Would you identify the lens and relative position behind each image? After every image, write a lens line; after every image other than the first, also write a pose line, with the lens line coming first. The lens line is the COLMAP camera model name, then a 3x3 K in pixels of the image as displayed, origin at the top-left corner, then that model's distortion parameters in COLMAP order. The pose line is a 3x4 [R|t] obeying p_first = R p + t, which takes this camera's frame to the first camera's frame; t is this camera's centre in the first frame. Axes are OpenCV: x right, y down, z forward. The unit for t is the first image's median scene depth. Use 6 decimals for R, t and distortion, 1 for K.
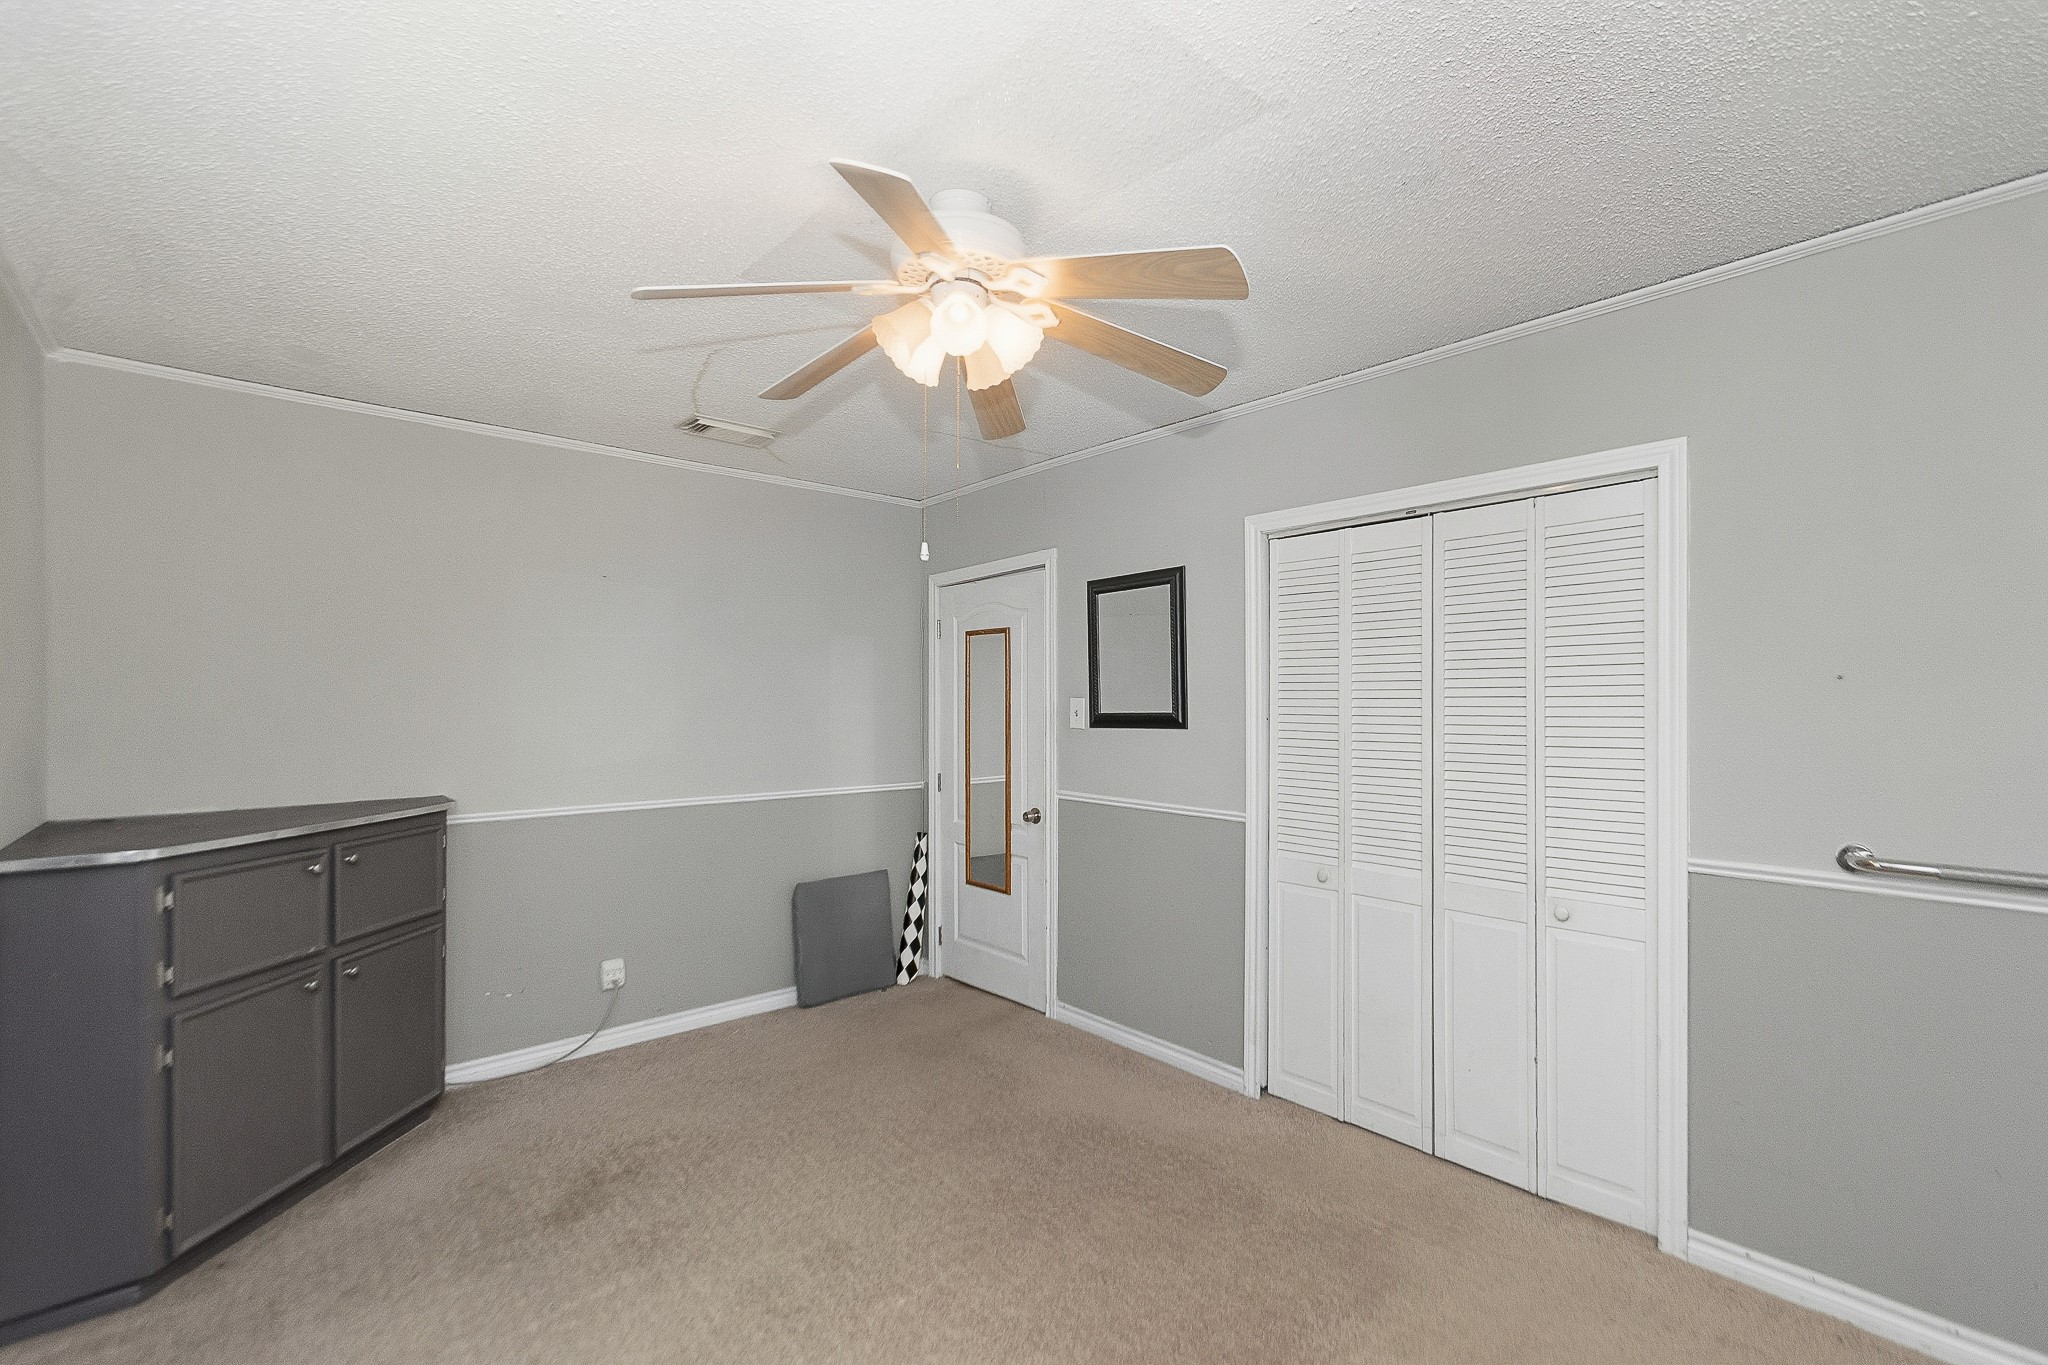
lens RADIAL K [[893.0, 0, 1024.0], [0, 893.0, 682.5], [0, 0, 1]] dist [-0.001575, 0.000062]
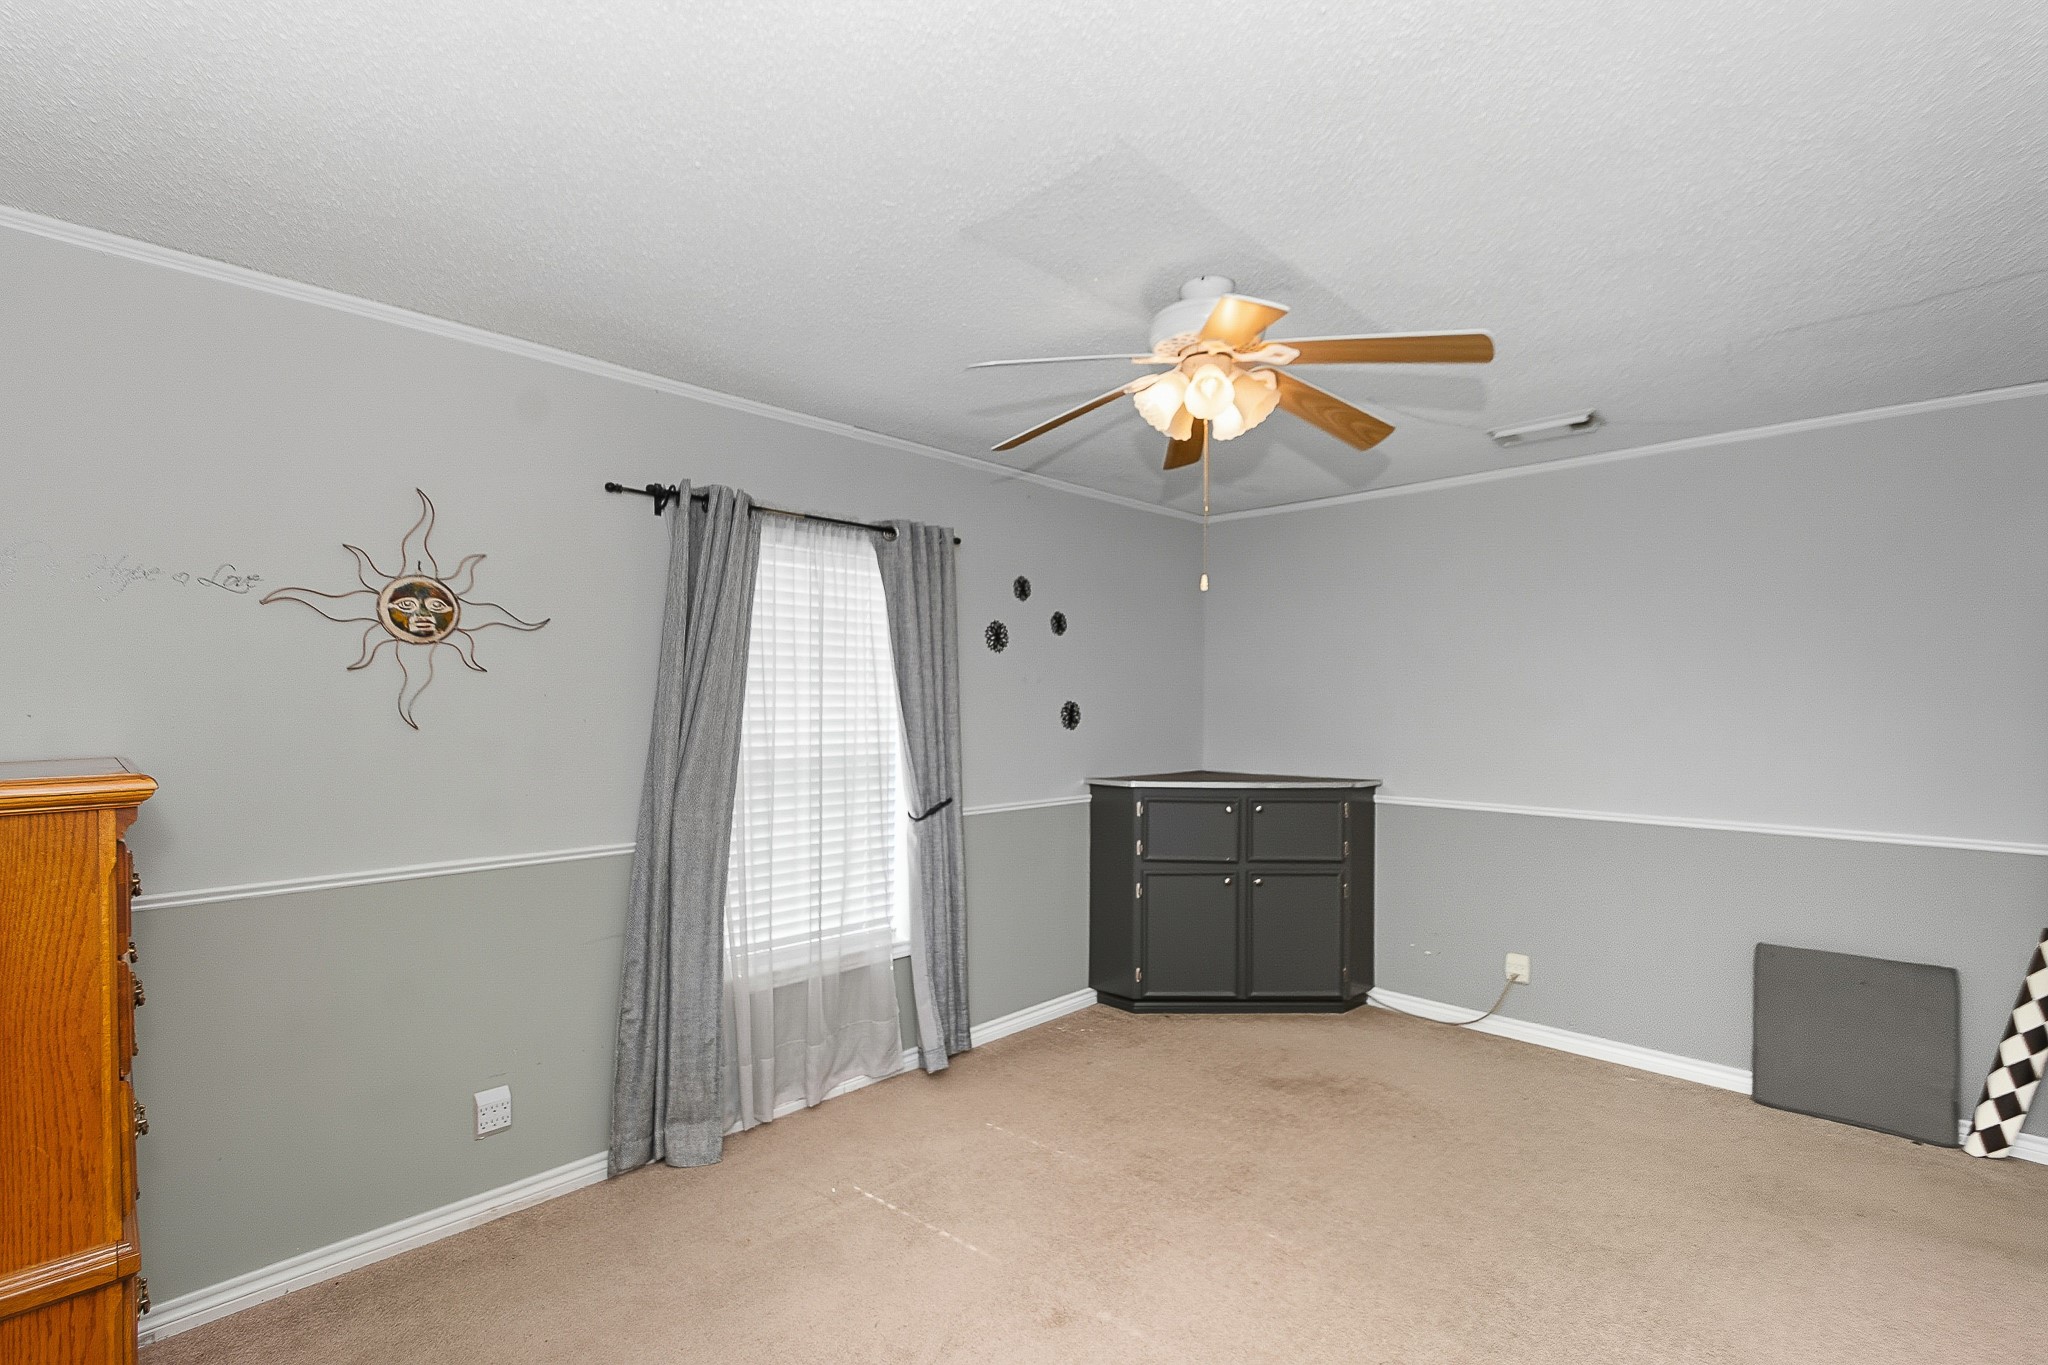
lens RADIAL K [[926.0, 0, 1026.6], [0, 926.0, 692.2], [0, 0, 1]] dist [0.001924, -0.000126]
pose [[0.094553, -0.012314, -0.995444, 0.640605], [0.012690, 0.999857, -0.011163, 0.007582], [0.995439, -0.011577, 0.094696, 0.364231]]
